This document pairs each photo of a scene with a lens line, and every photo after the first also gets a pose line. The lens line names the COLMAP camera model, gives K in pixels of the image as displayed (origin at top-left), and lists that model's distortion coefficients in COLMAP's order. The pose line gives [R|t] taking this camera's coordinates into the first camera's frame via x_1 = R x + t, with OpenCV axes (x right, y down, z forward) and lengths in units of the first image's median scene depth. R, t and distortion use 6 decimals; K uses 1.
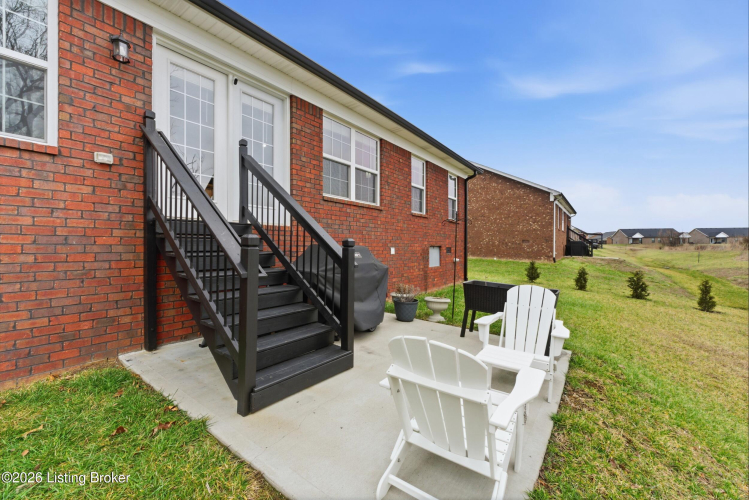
lens RADIAL K [[311.7, 0, 371.3], [0, 311.7, 250.1], [0, 0, 1]] dist [-0.009437, -0.000255]
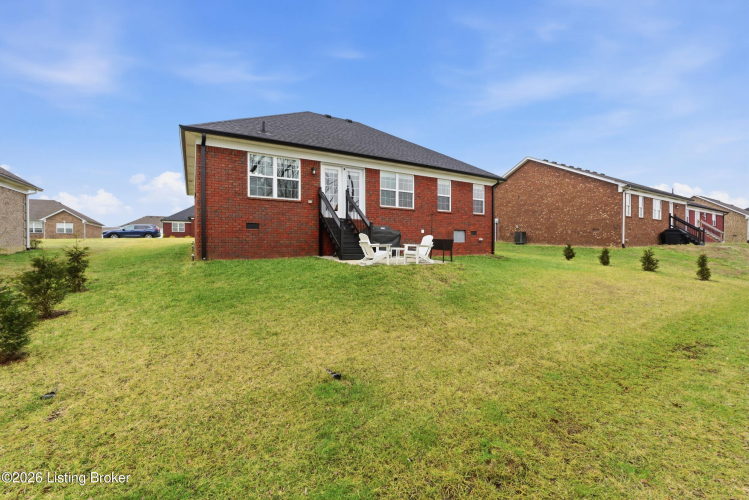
lens RADIAL K [[311.7, 0, 376.7], [0, 311.7, 247.0], [0, 0, 1]] dist [-0.009437, -0.000255]
pose [[0.926161, -0.003277, -0.377114, 0.626134], [0.001075, 0.999981, -0.006050, 0.129841], [0.377127, 0.005198, 0.926147, -1.052598]]
